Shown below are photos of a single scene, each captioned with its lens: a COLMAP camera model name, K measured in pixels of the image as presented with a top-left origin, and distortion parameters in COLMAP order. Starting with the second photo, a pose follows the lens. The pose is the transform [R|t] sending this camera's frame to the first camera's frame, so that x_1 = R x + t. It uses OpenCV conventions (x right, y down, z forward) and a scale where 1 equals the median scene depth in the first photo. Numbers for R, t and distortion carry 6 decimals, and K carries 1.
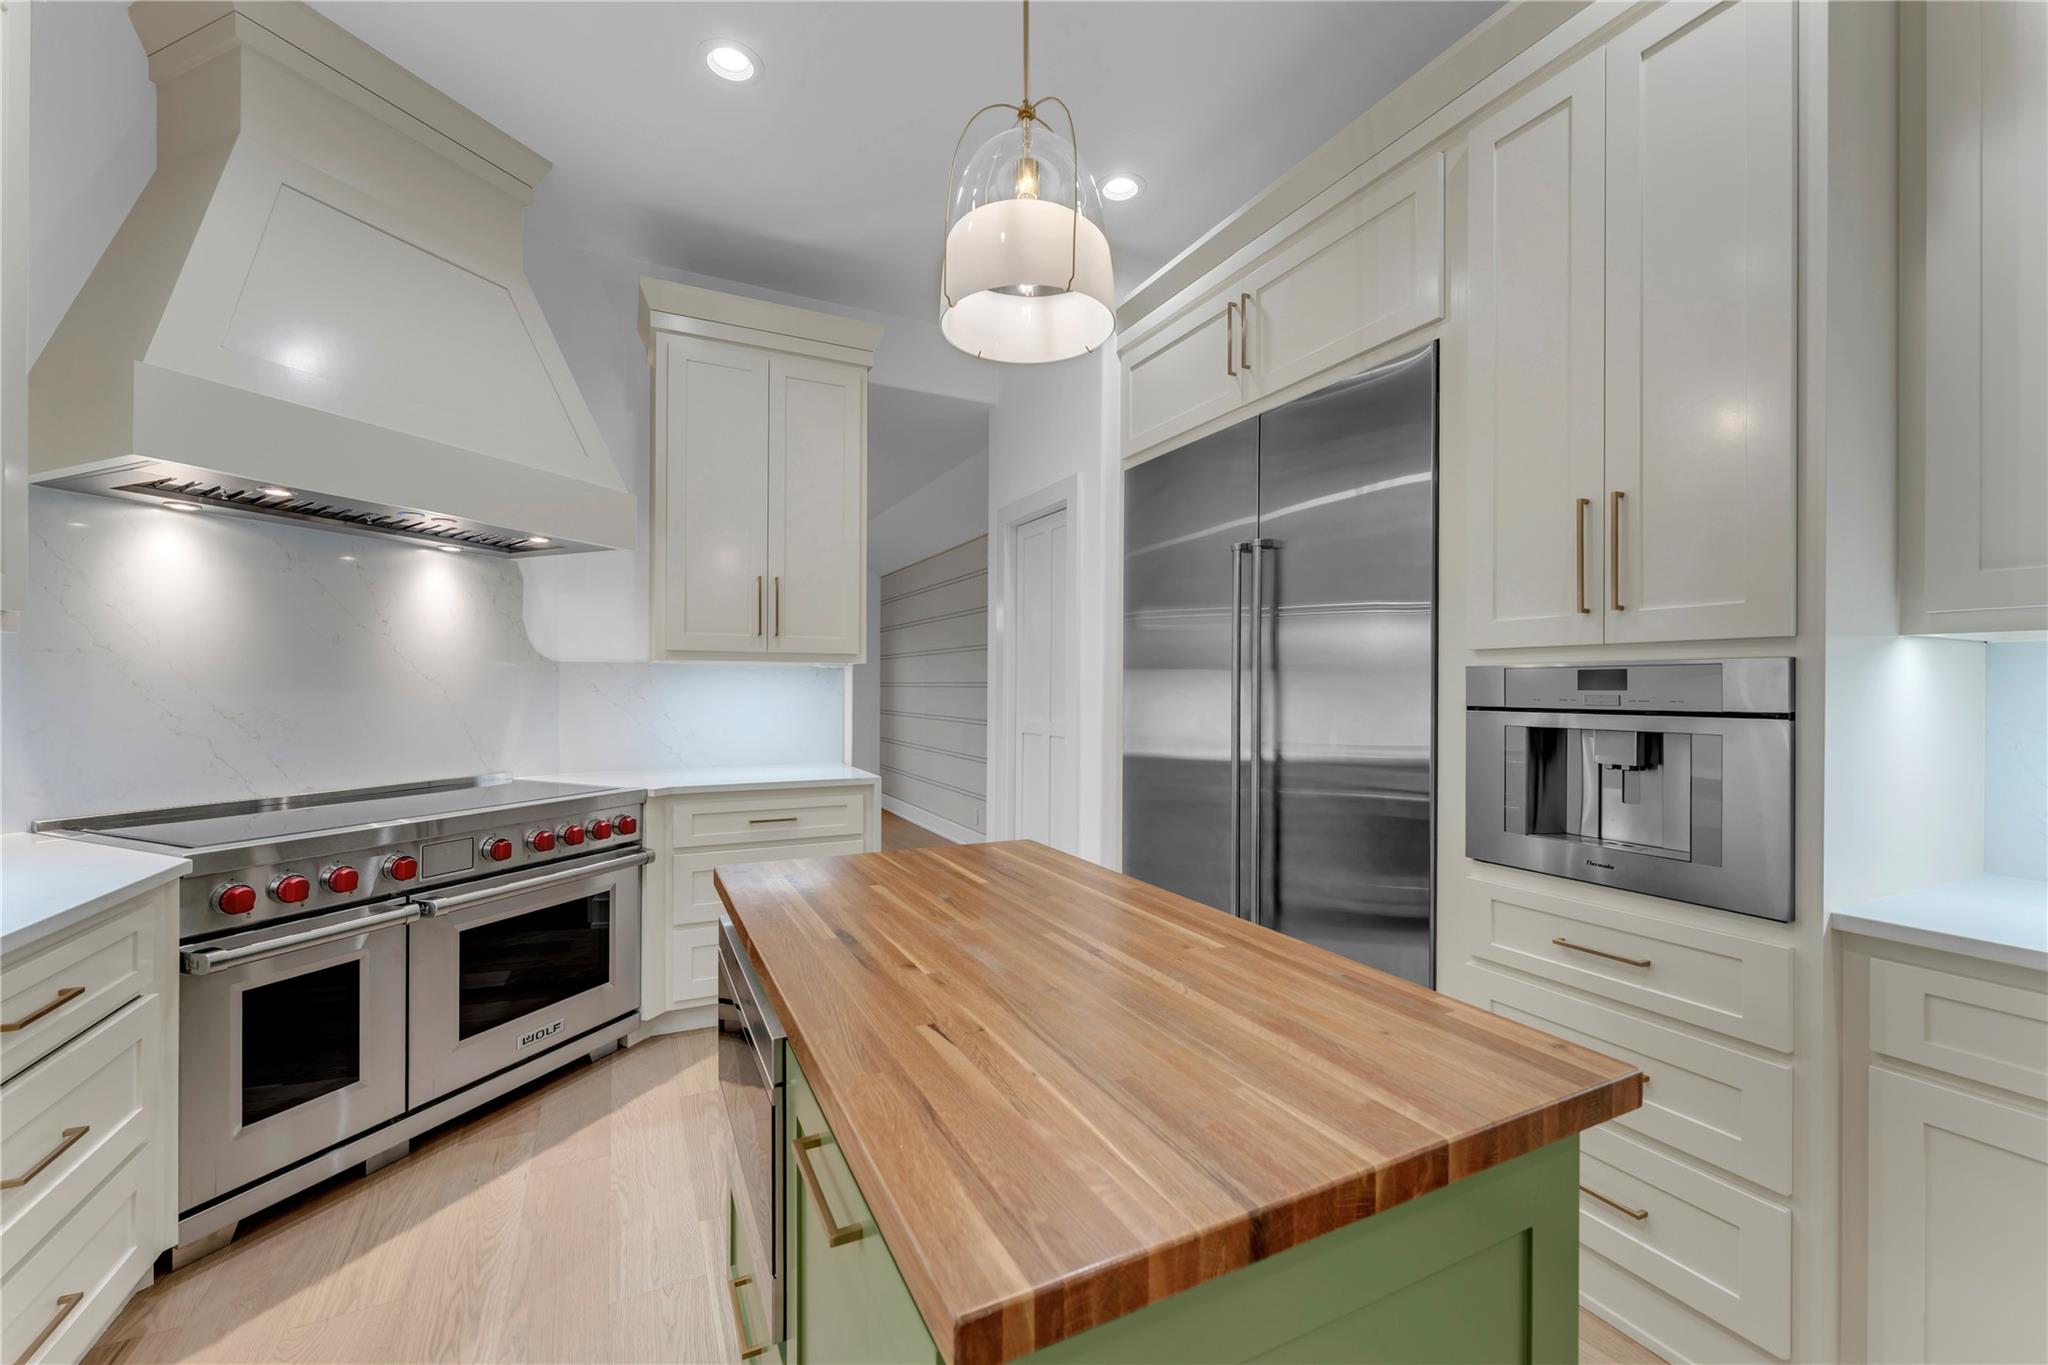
lens RADIAL K [[816.9, 0, 1020.2], [0, 816.9, 681.1], [0, 0, 1]] dist [-0.007092, -0.000145]
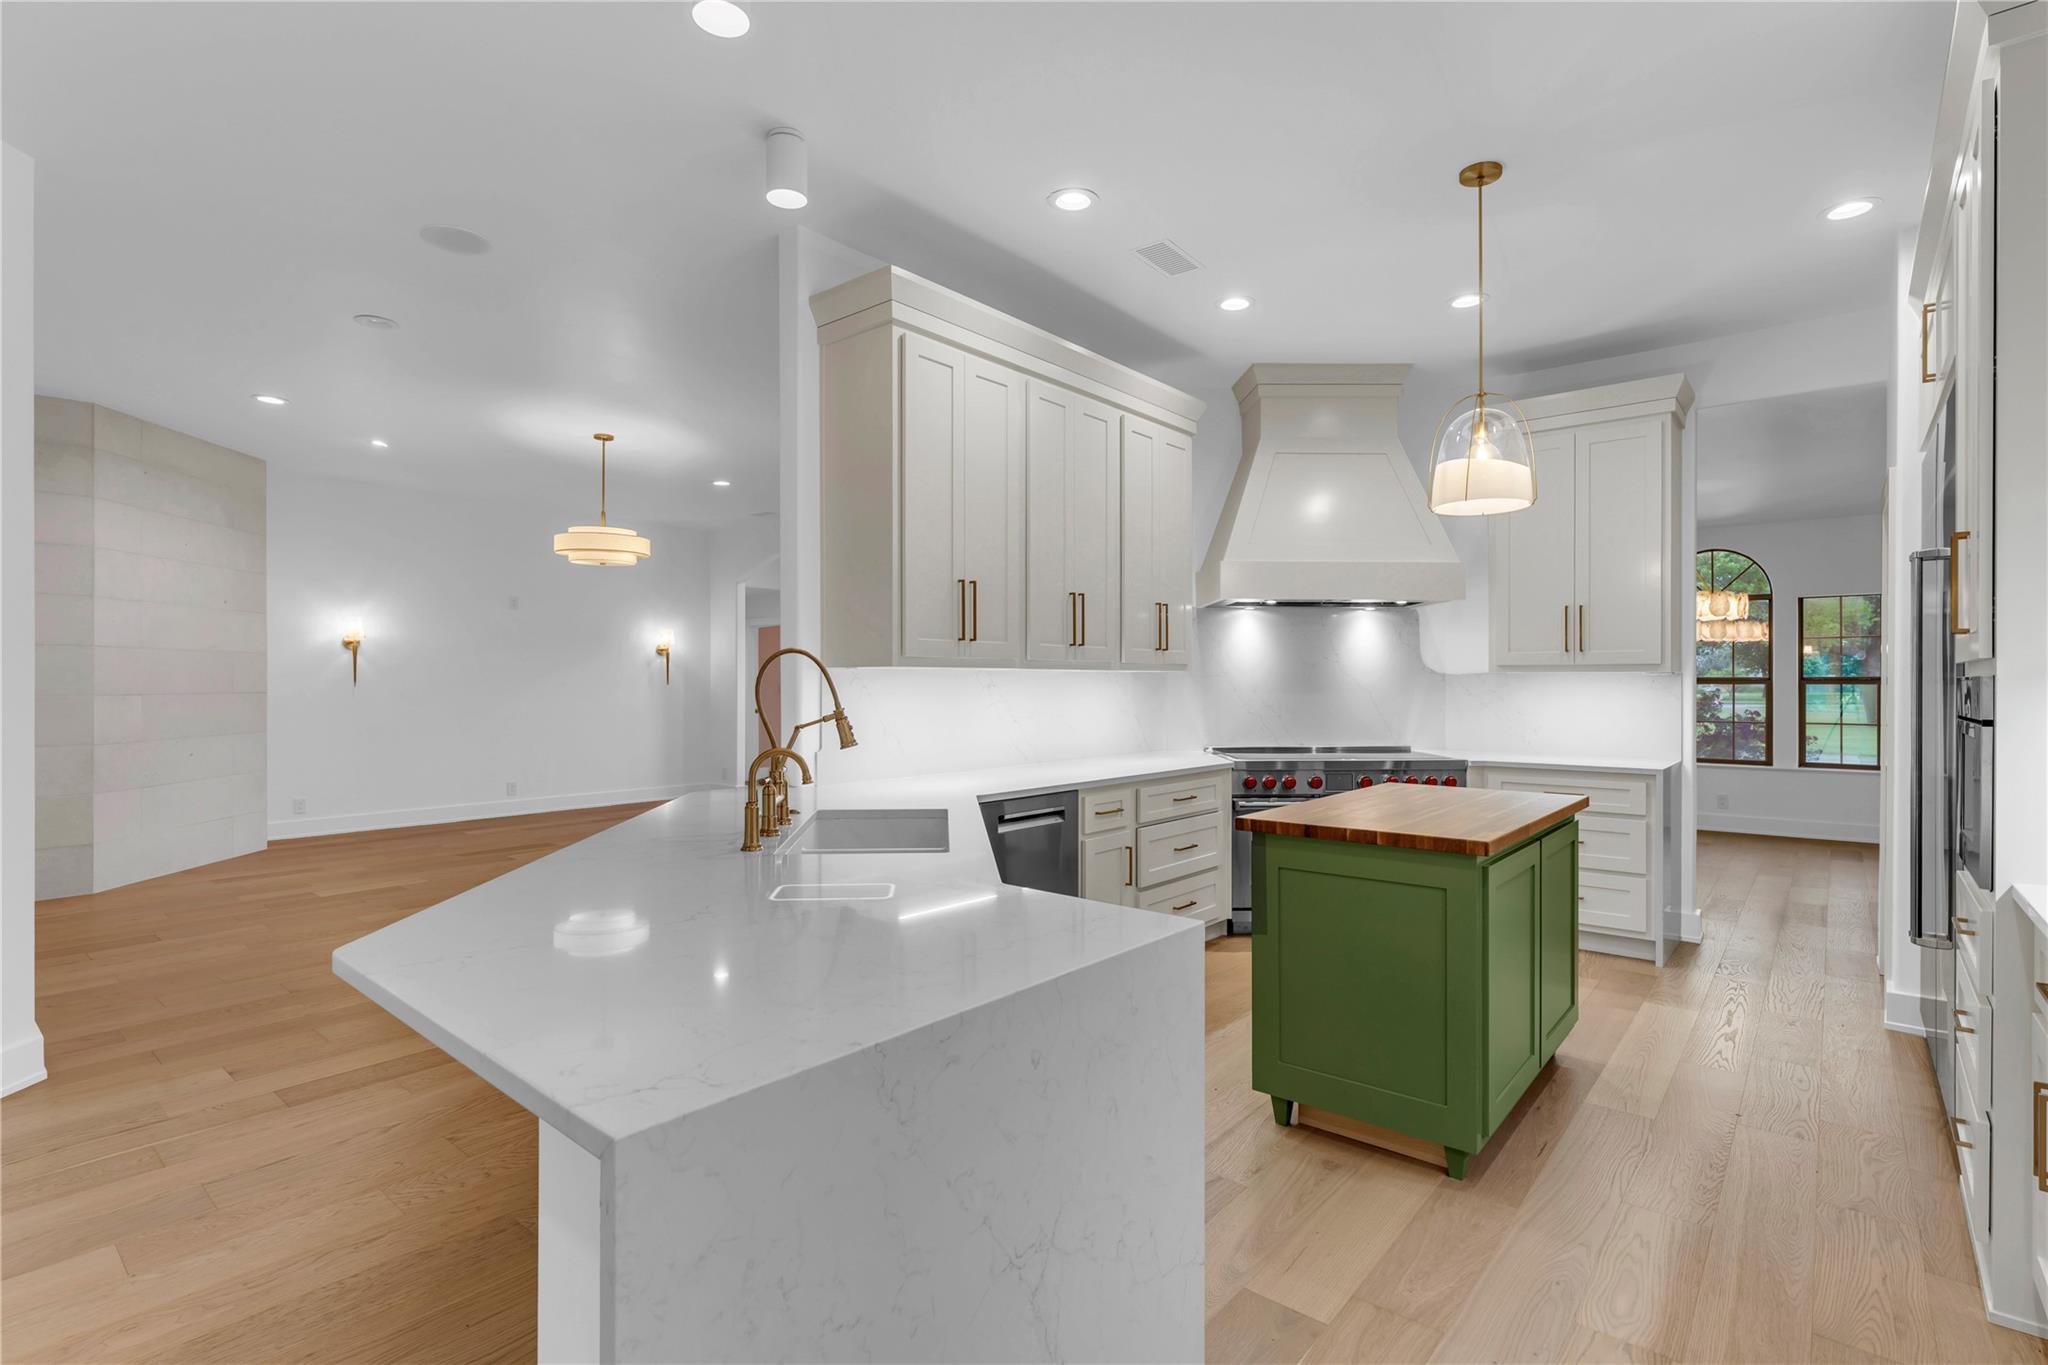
lens RADIAL K [[944.9, 0, 1036.4], [0, 944.9, 687.4], [0, 0, 1]] dist [0.003940, -0.000240]
pose [[0.396950, 0.001209, -0.917839, 0.795254], [0.008477, 0.999952, 0.004983, -0.016127], [0.917801, -0.009759, 0.396921, -0.397948]]
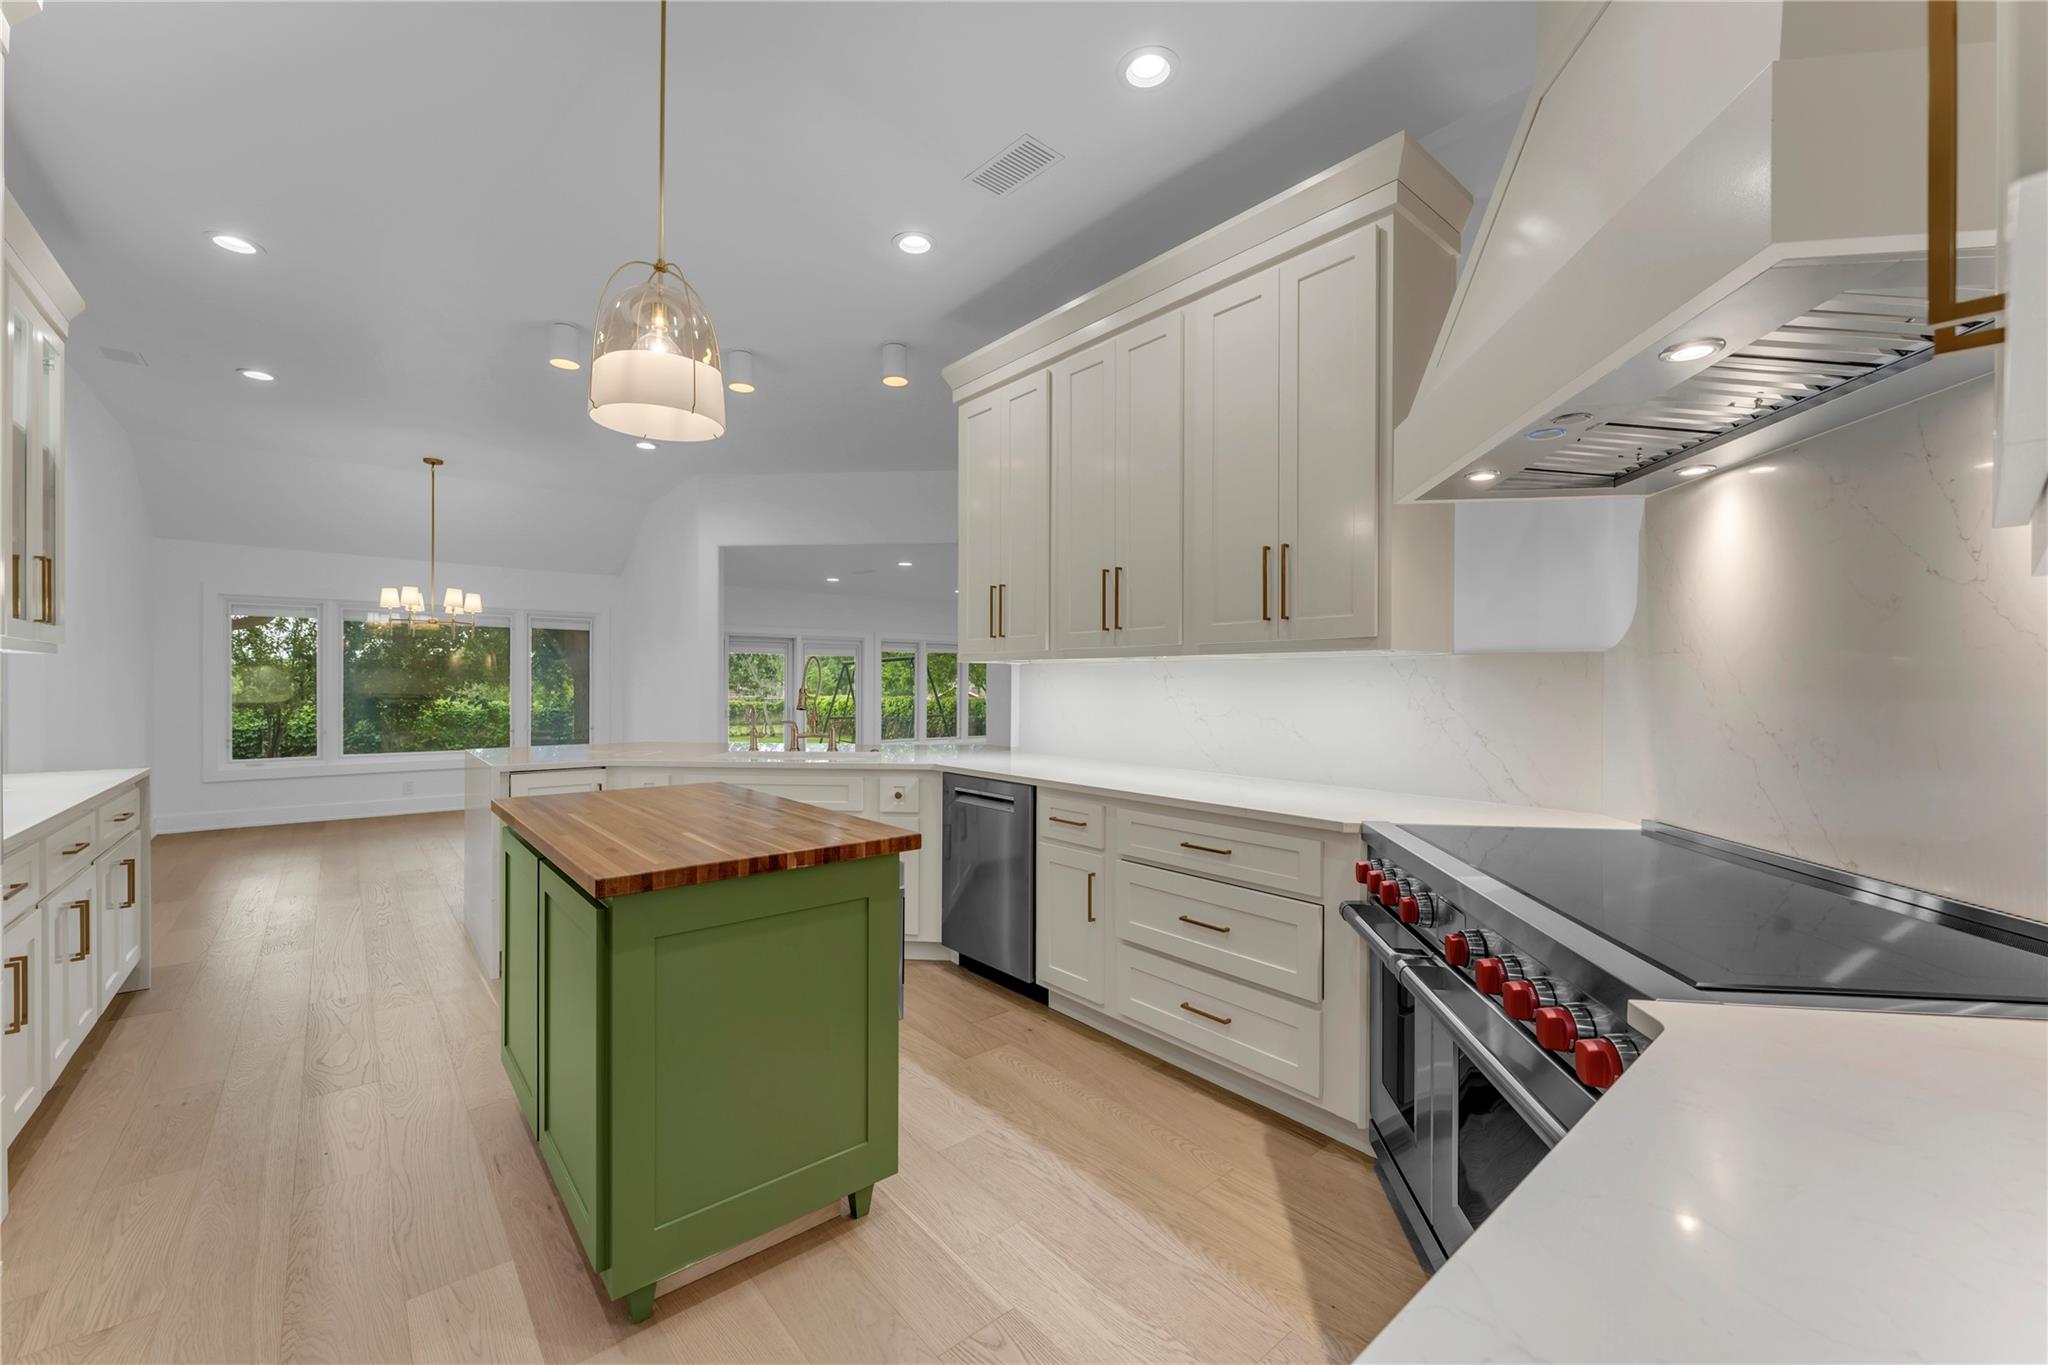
lens RADIAL K [[829.5, 0, 1035.2], [0, 829.5, 686.3], [0, 0, 1]] dist [-0.000225, -0.000027]
pose [[-0.971875, -0.008408, -0.235346, -0.160409], [-0.006872, 0.999949, -0.007343, 0.011655], [0.235396, -0.005519, -0.971884, 1.284546]]
